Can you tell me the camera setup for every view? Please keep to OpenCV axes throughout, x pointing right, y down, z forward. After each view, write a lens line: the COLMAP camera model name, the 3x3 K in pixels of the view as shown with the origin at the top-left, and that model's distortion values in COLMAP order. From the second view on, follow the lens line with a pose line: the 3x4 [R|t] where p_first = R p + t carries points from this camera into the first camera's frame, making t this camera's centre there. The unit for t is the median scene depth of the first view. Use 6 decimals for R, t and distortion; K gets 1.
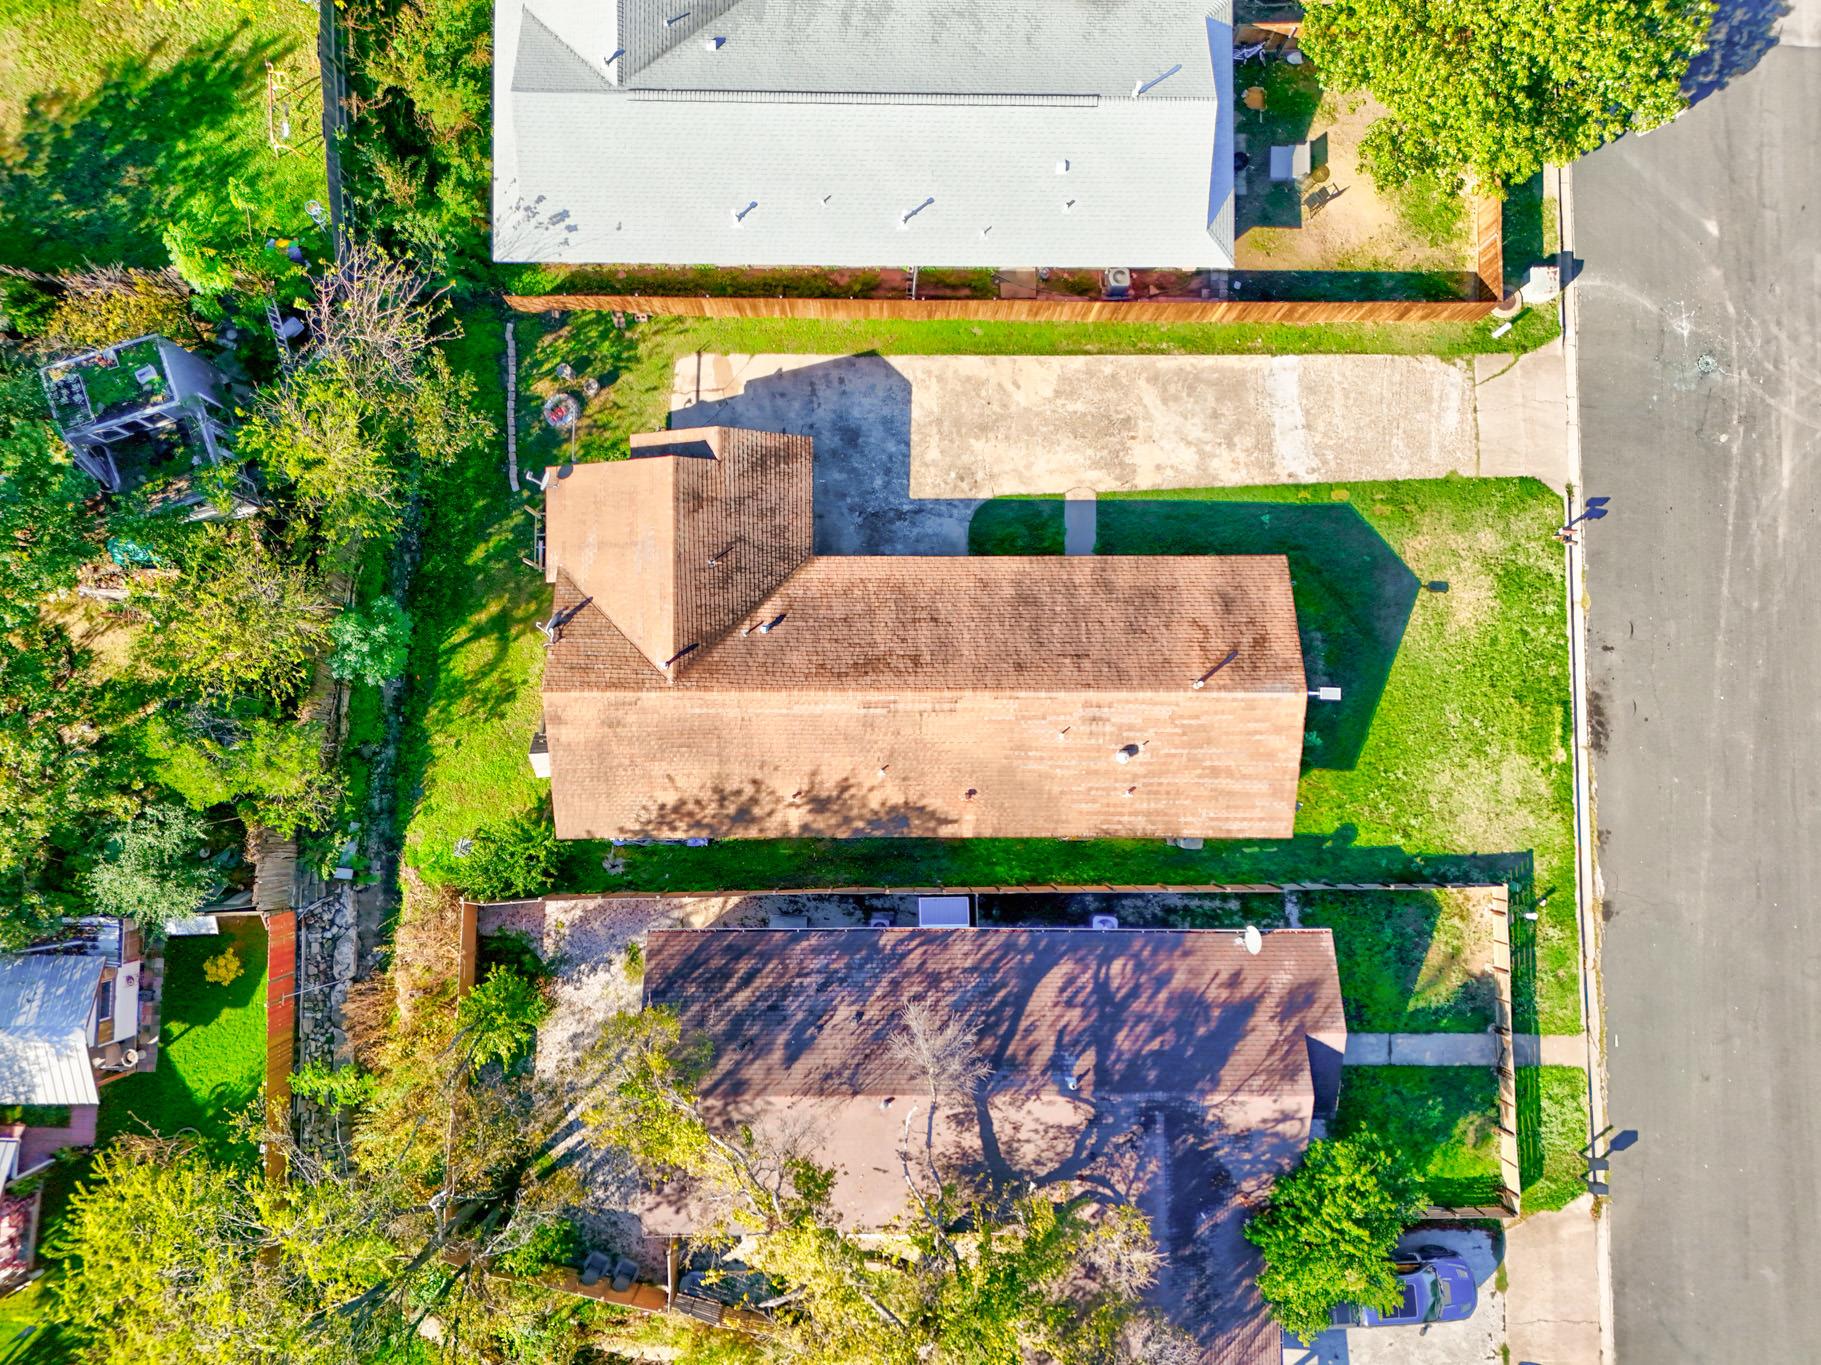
lens RADIAL K [[1340.5, 0, 915.2], [0, 1340.5, 670.9], [0, 0, 1]] dist [0.073114, -0.063133]
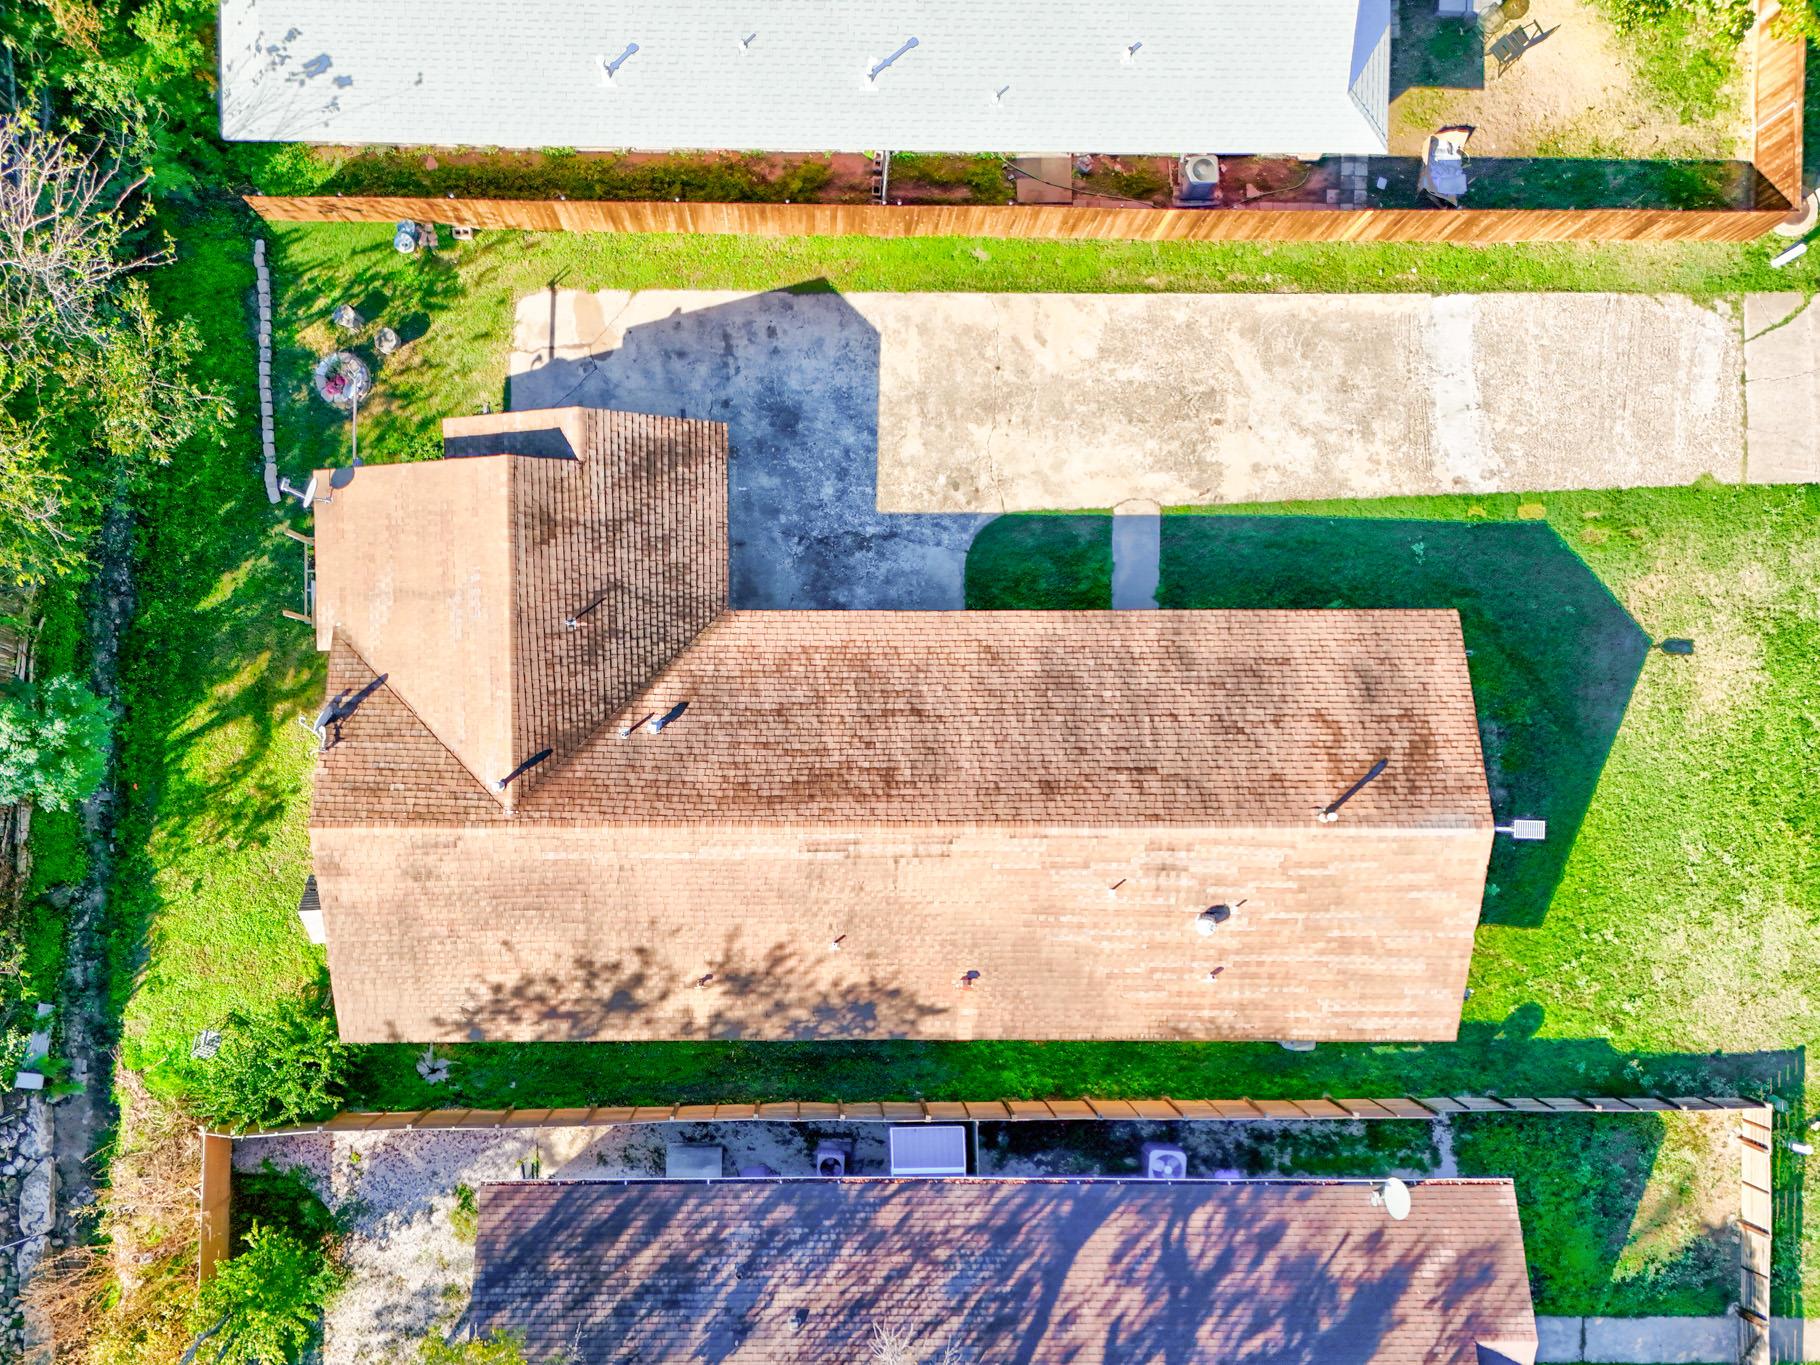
lens RADIAL K [[1582.1, 0, 854.7], [0, 1582.1, 787.6], [0, 0, 1]] dist [0.050481, -0.029495]
pose [[0.999994, 0.001919, 0.002809, -0.016629], [-0.002130, 0.997023, 0.077071, -0.056737], [-0.002652, -0.077076, 0.997022, 0.221965]]
